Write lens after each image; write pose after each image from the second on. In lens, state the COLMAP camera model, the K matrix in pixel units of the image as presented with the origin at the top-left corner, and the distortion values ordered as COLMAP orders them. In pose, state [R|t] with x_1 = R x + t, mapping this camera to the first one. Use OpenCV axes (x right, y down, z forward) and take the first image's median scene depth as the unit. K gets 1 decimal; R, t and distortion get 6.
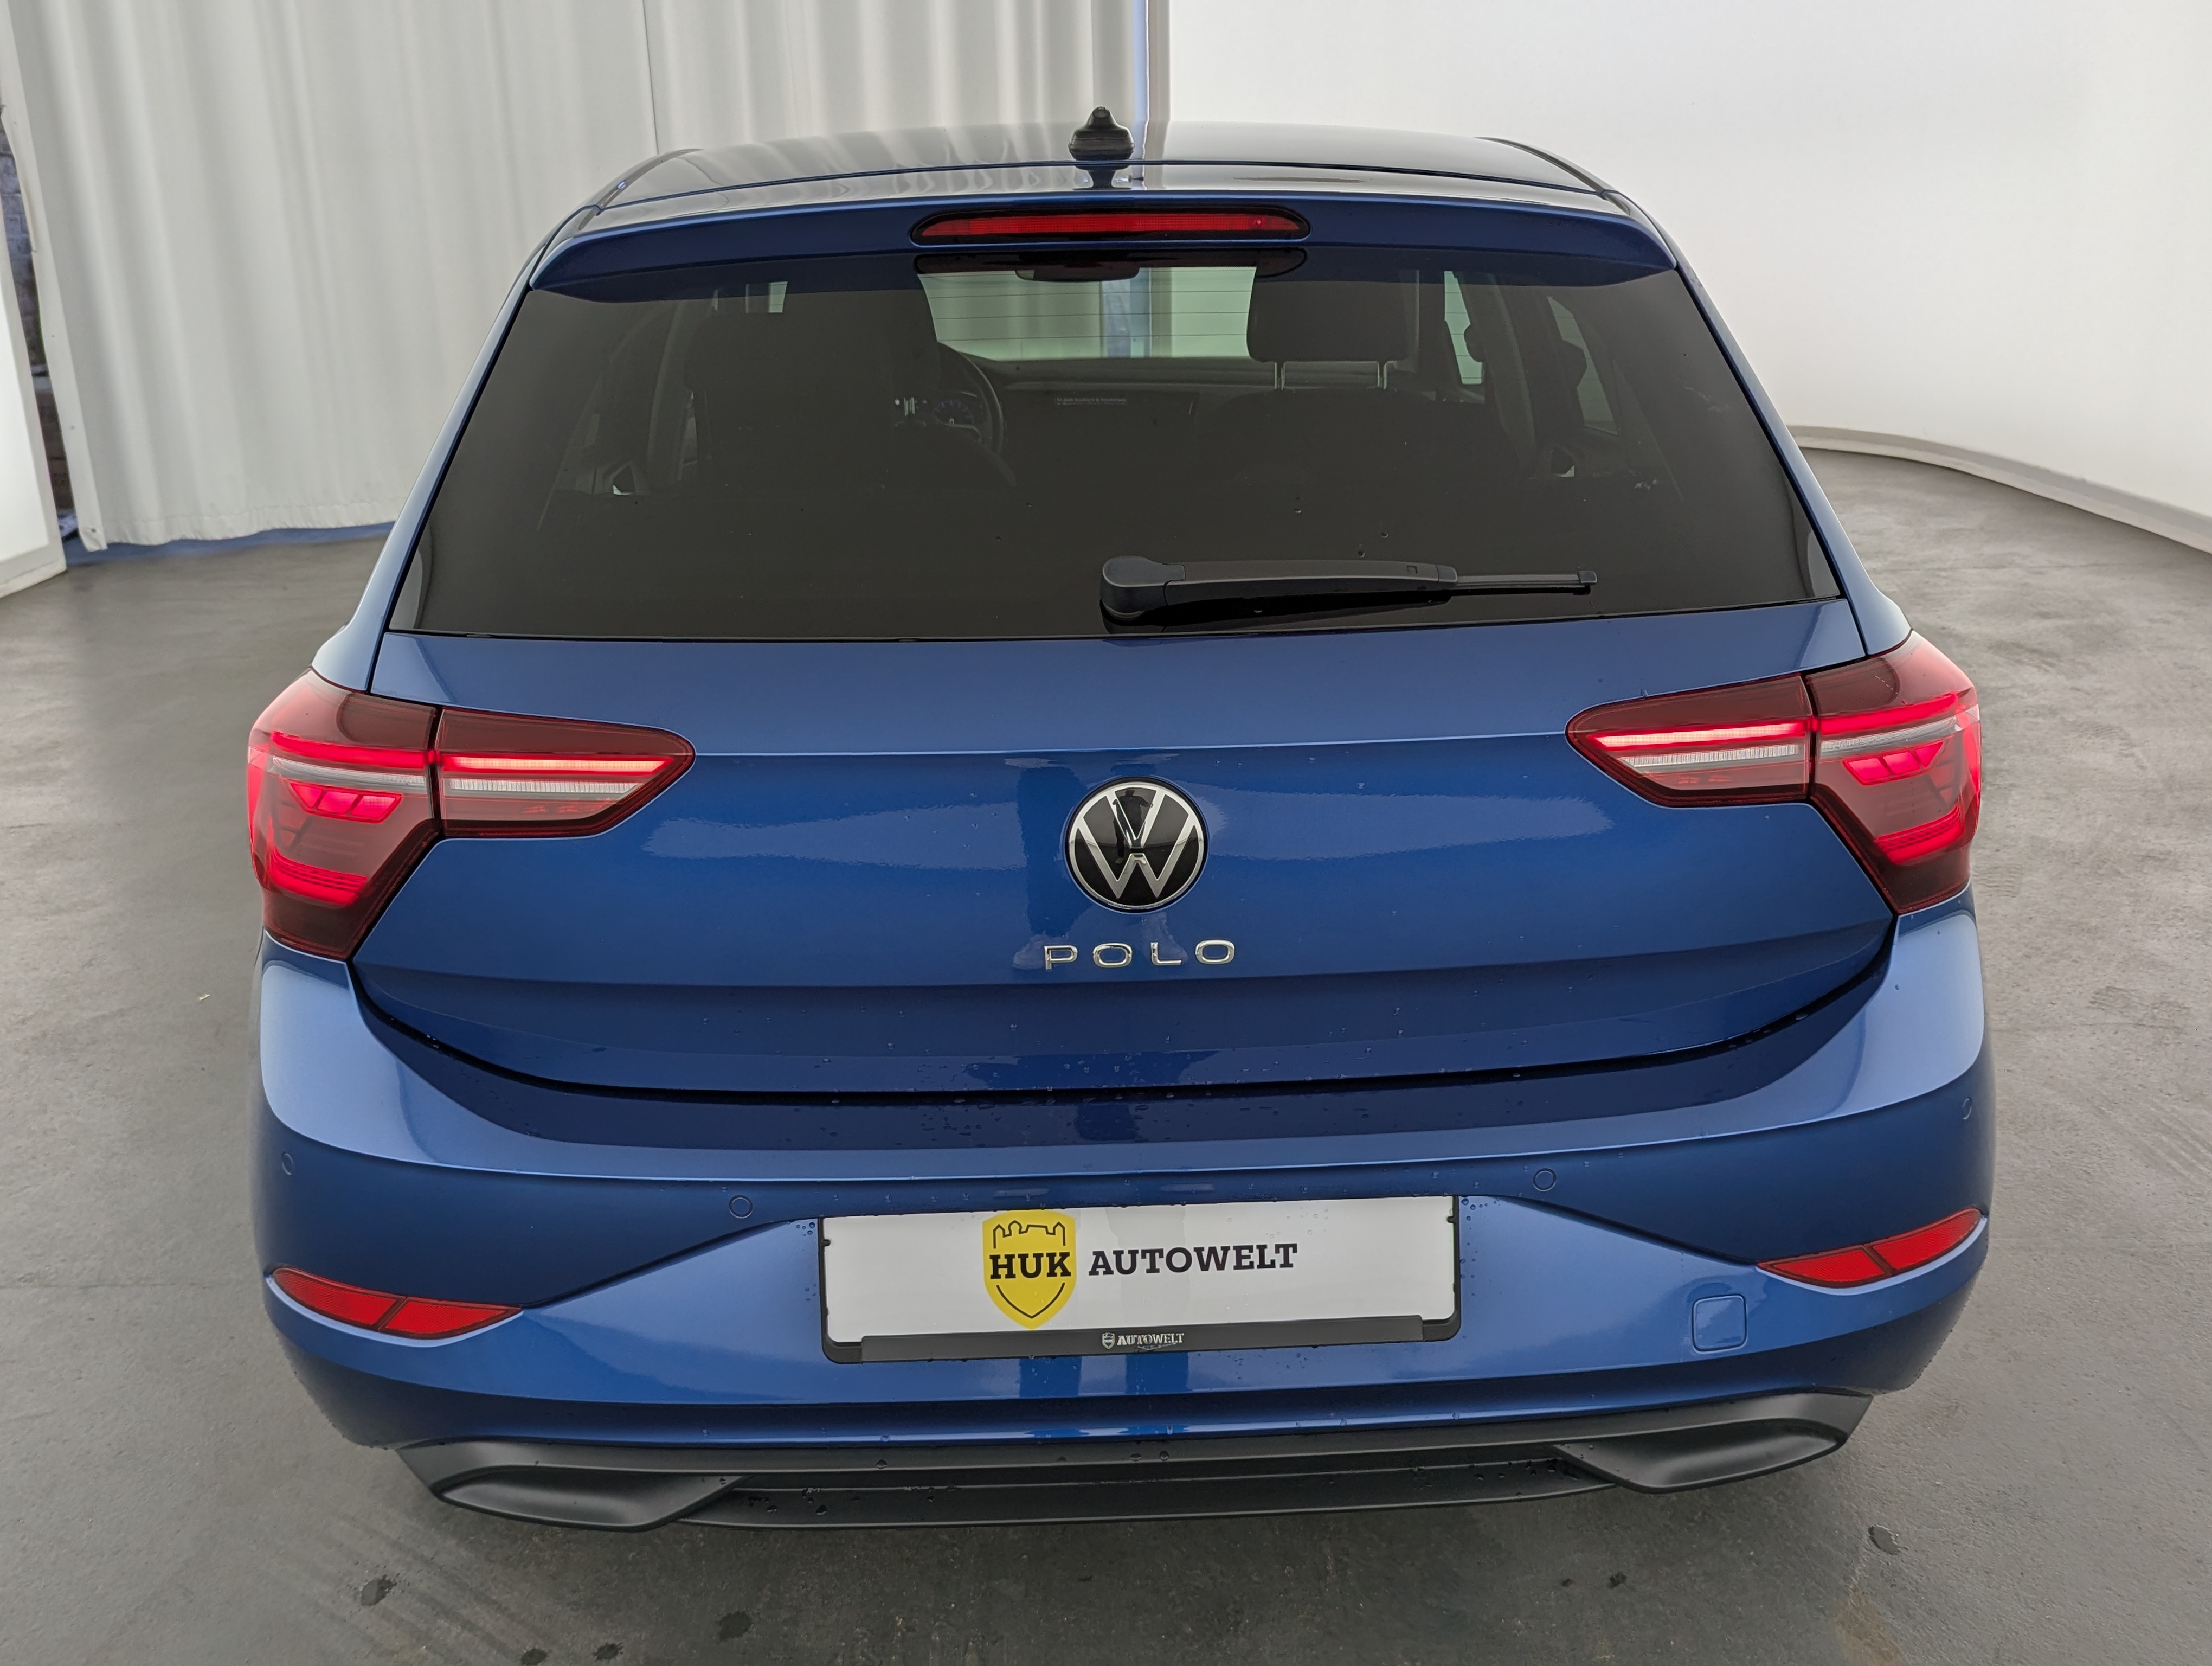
lens RADIAL K [[1976.8, 0, 1094.0], [0, 1976.8, 823.7], [0, 0, 1]] dist [0.061181, -0.076103]
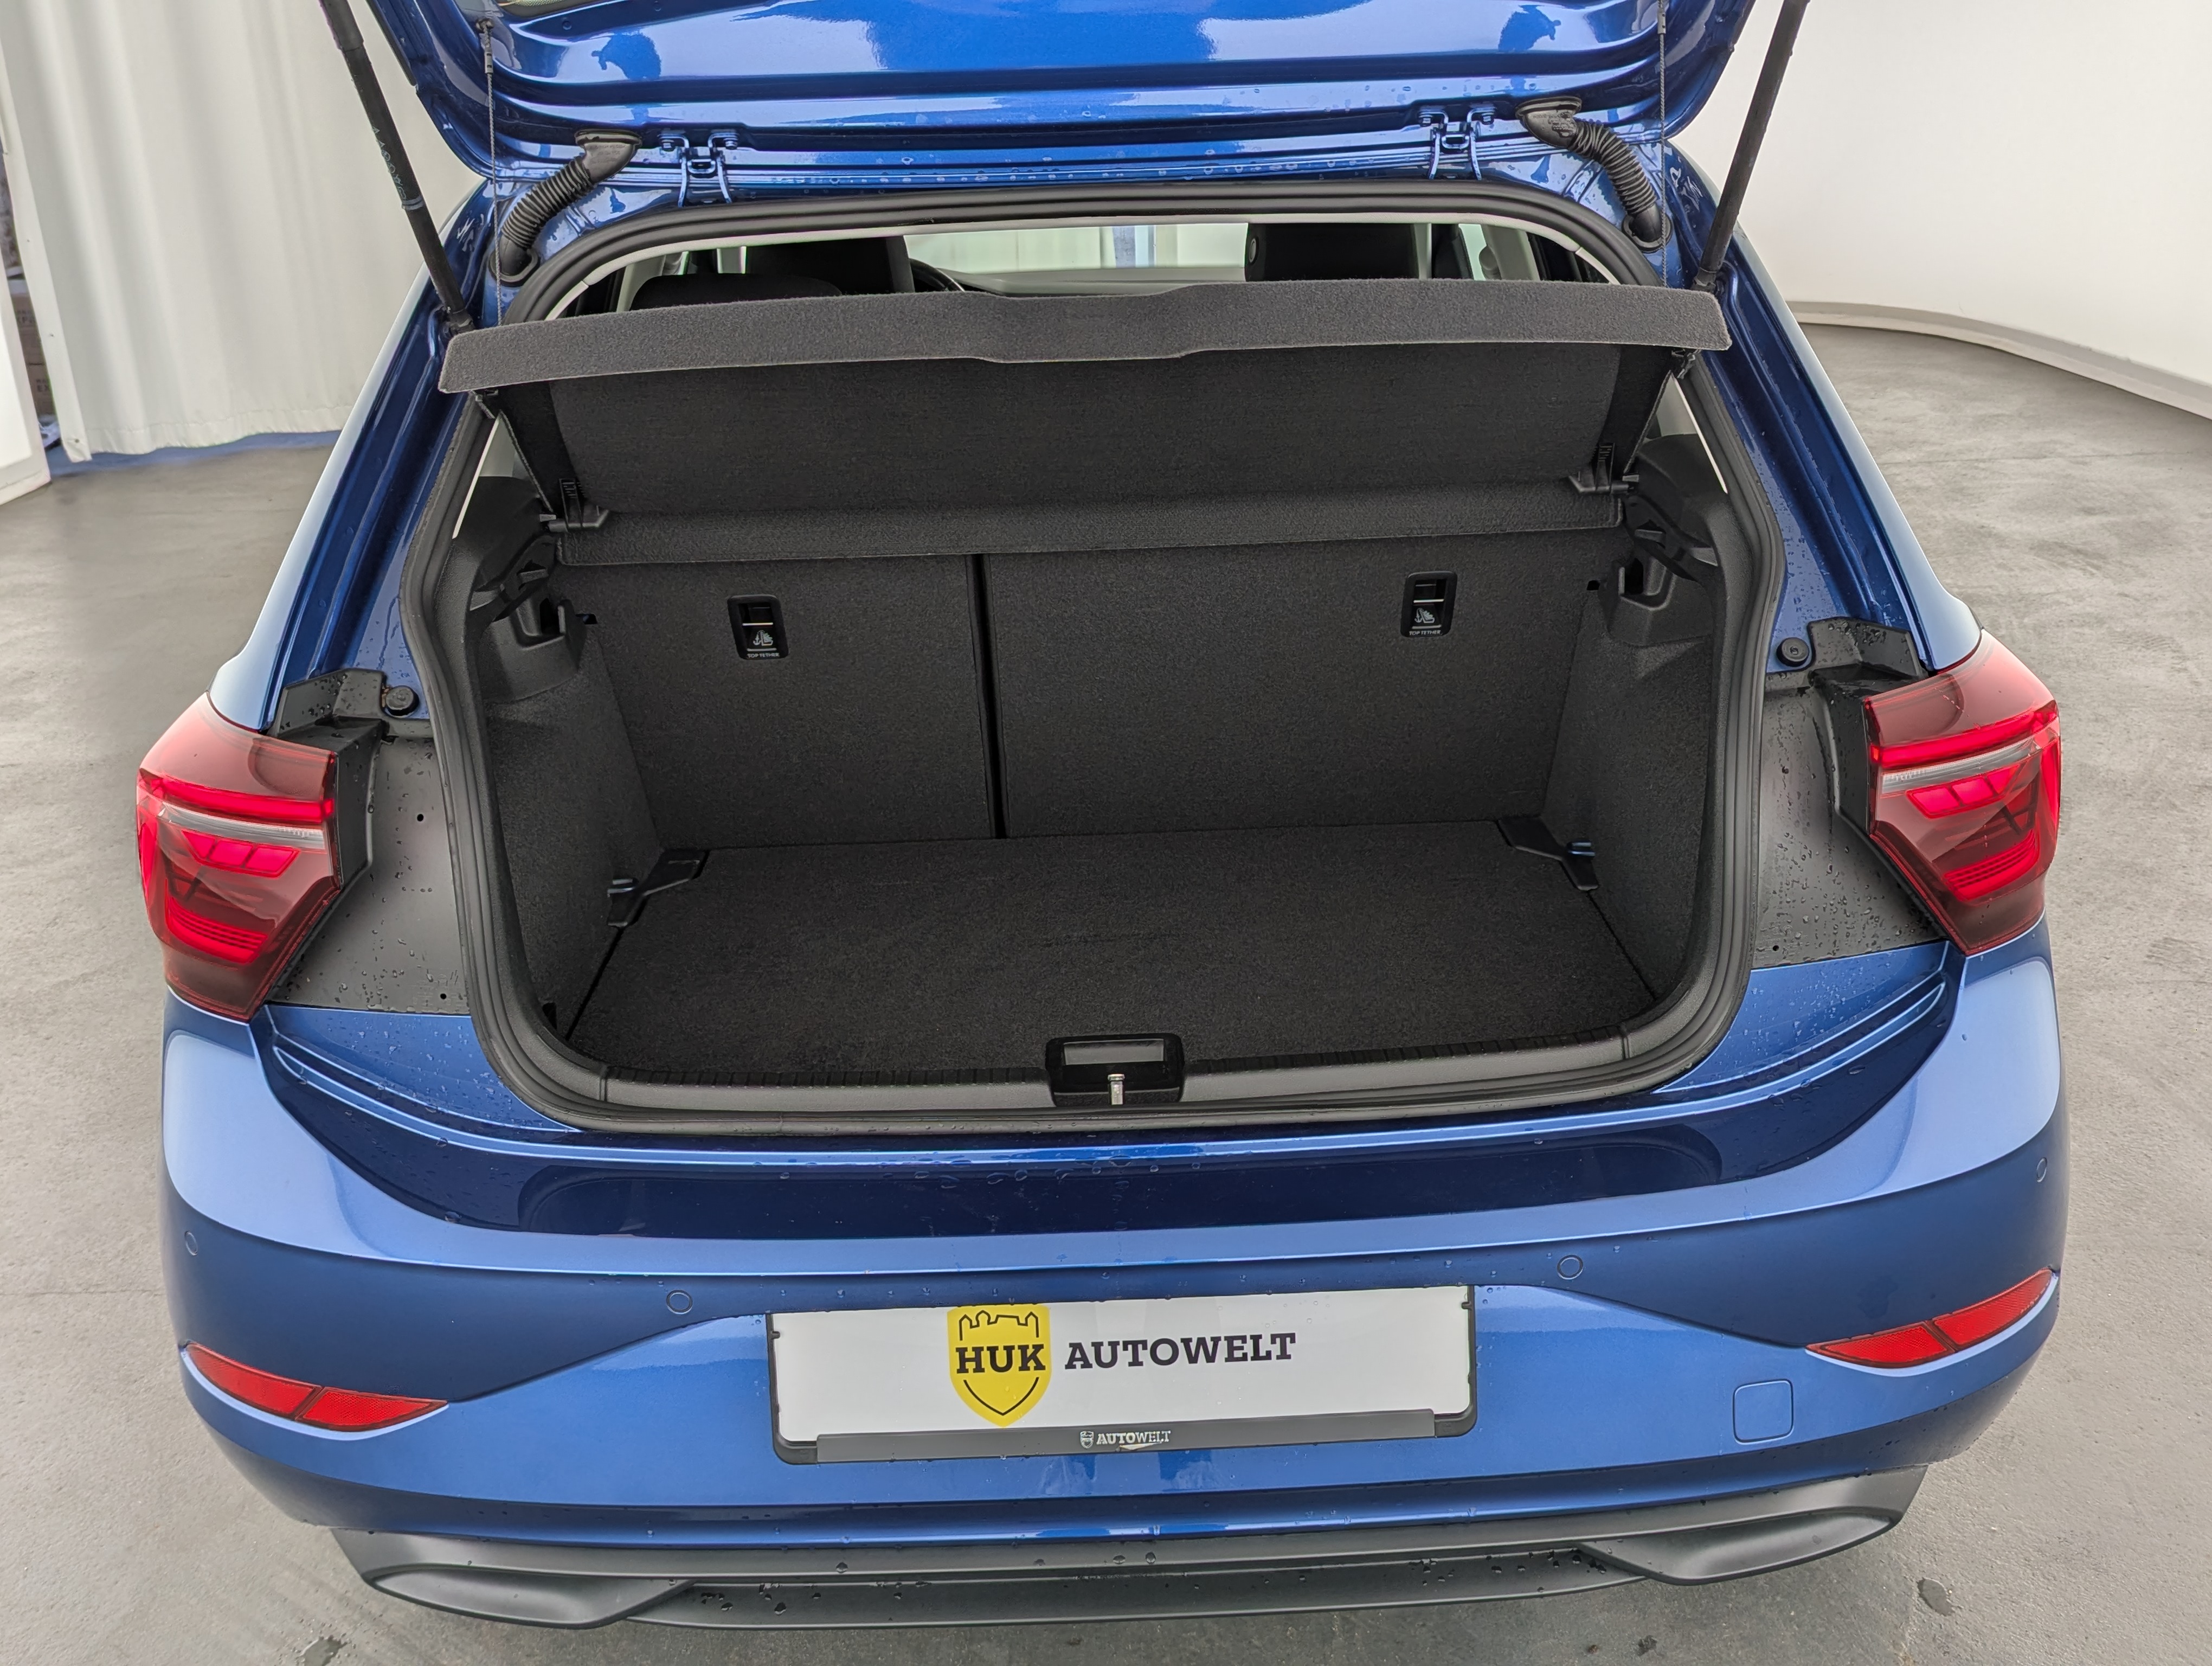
lens RADIAL K [[1976.8, 0, 1064.2], [0, 1976.8, 775.8], [0, 0, 1]] dist [0.061181, -0.076103]
pose [[0.999722, -0.009061, -0.021761, 0.017588], [0.009959, 0.999088, 0.041531, -0.074311], [0.021365, -0.041736, 0.998900, 0.094020]]
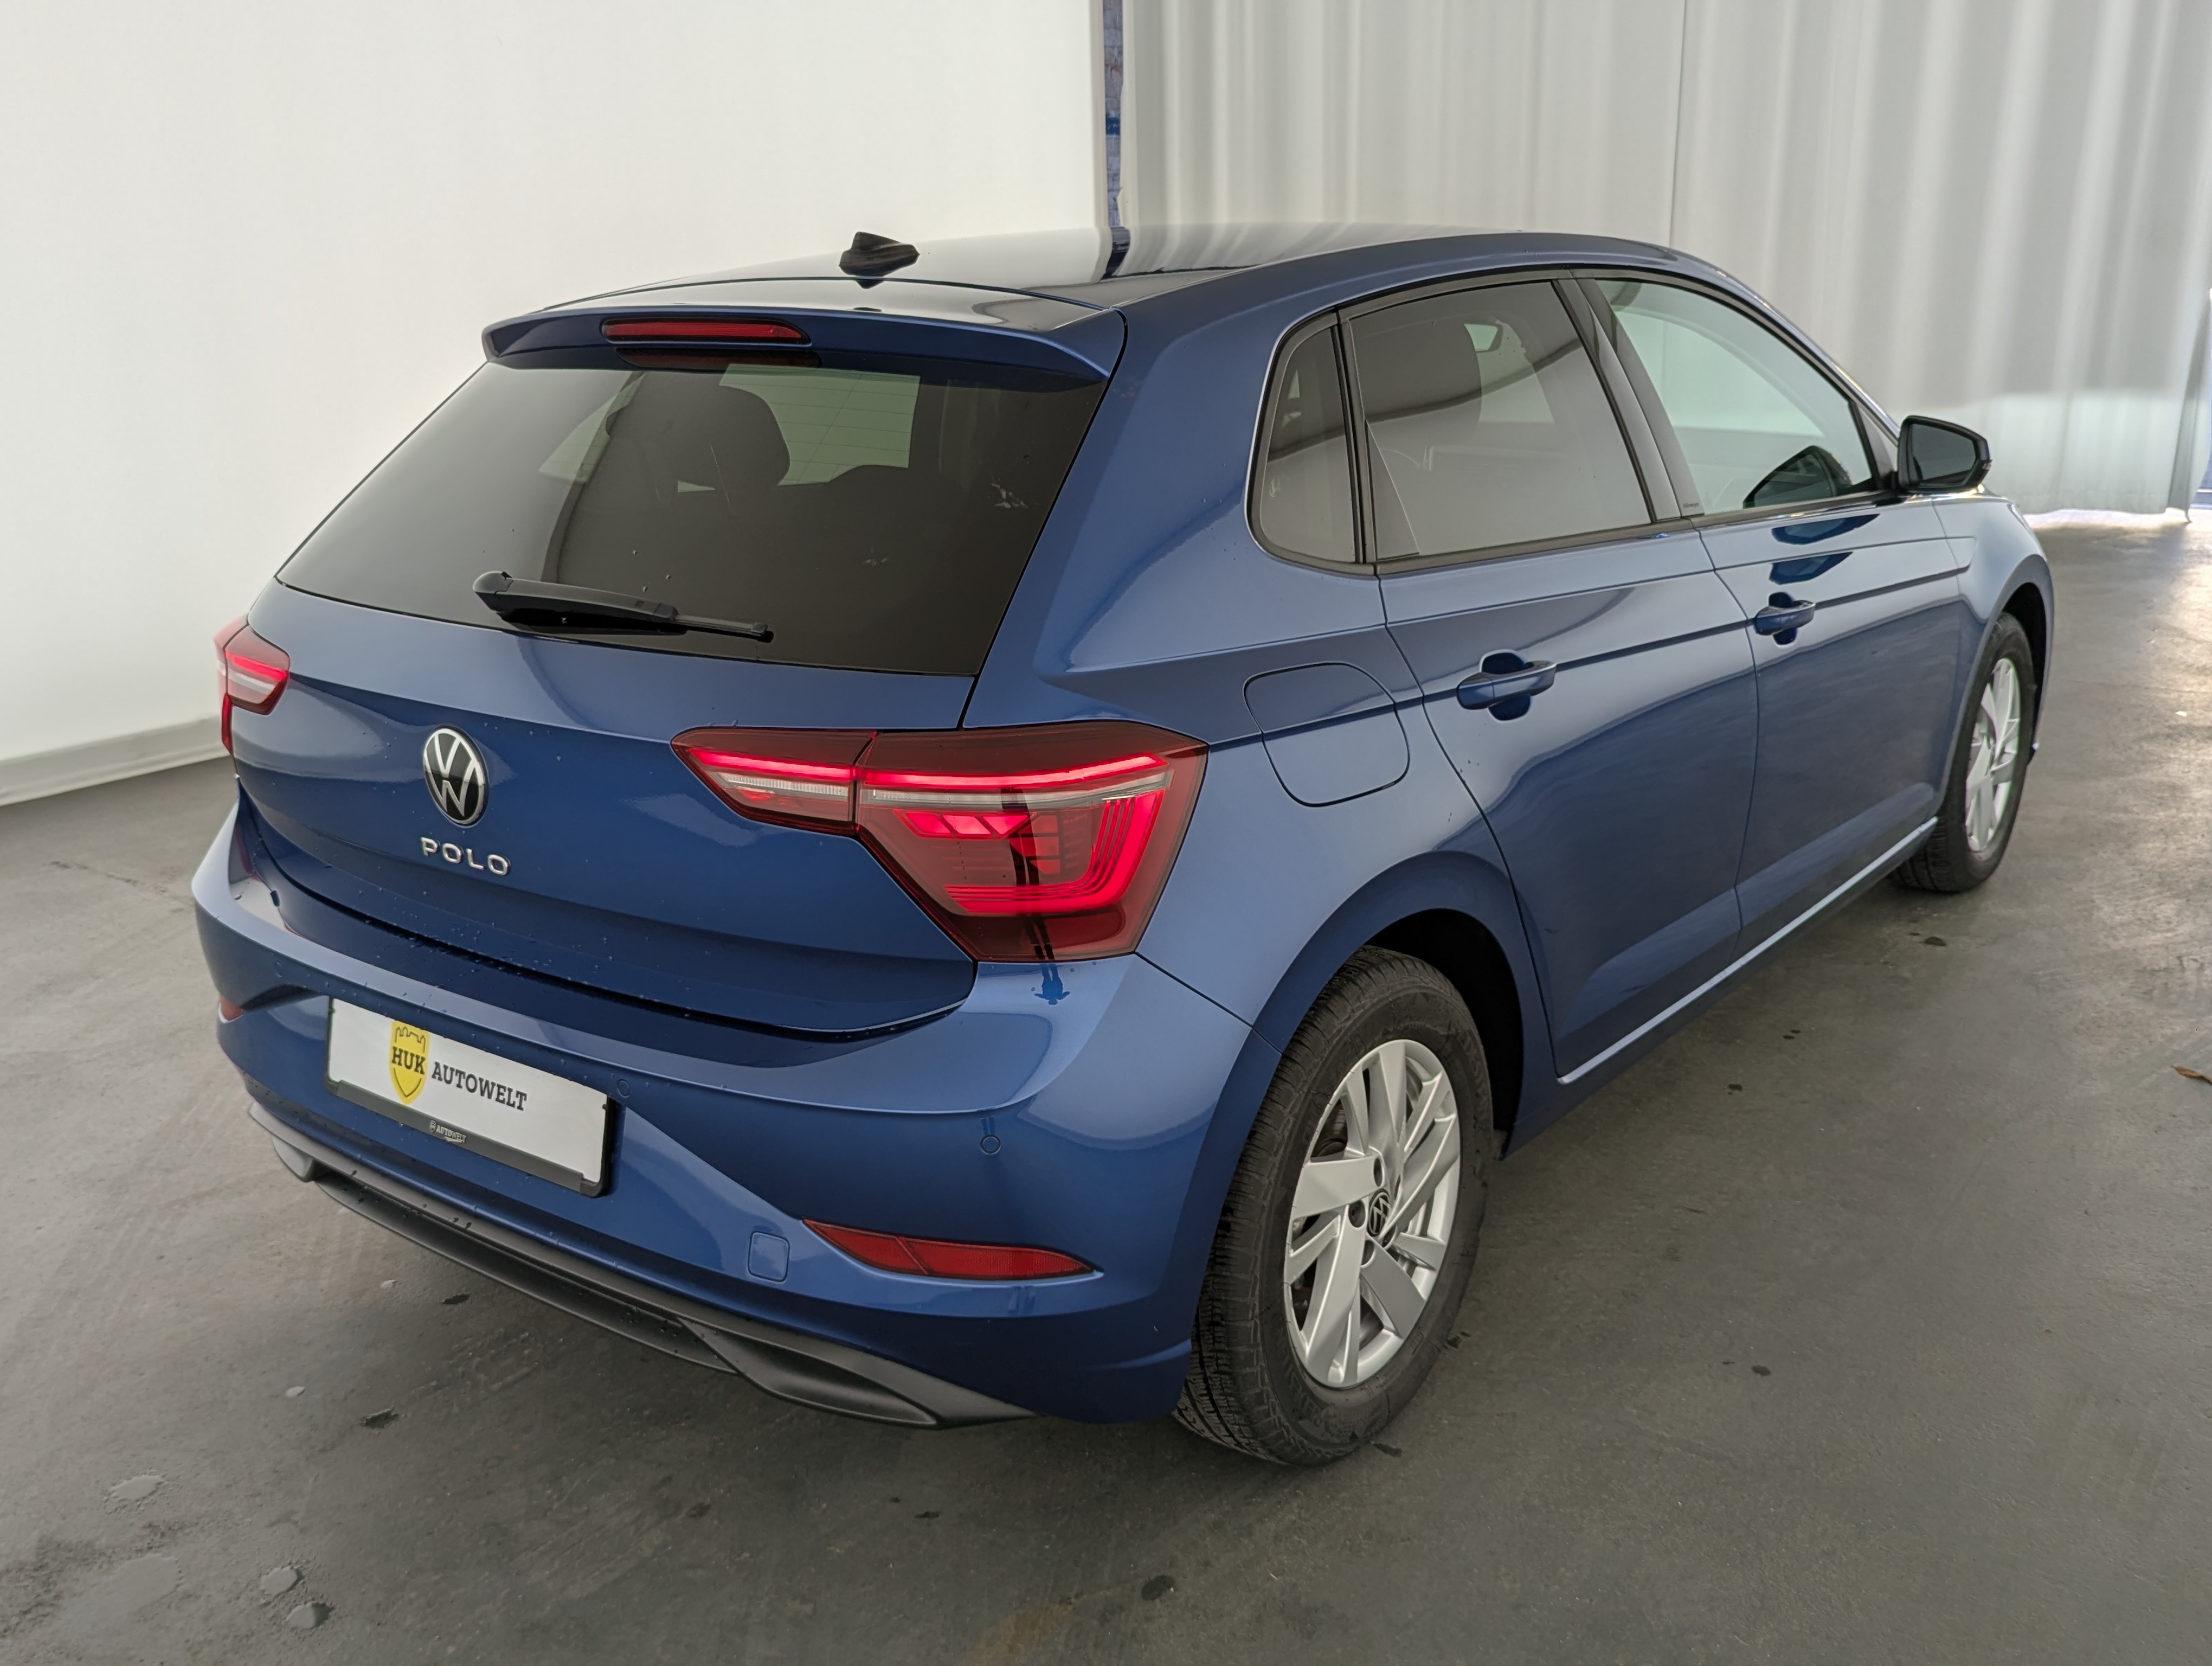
lens RADIAL K [[1976.8, 0, 1112.1], [0, 1976.8, 821.3], [0, 0, 1]] dist [0.061181, -0.076103]
pose [[0.766688, 0.170278, -0.619027, 1.104631], [-0.177830, 0.982786, 0.050090, -0.098066], [0.616900, 0.071679, 0.783770, 0.163520]]
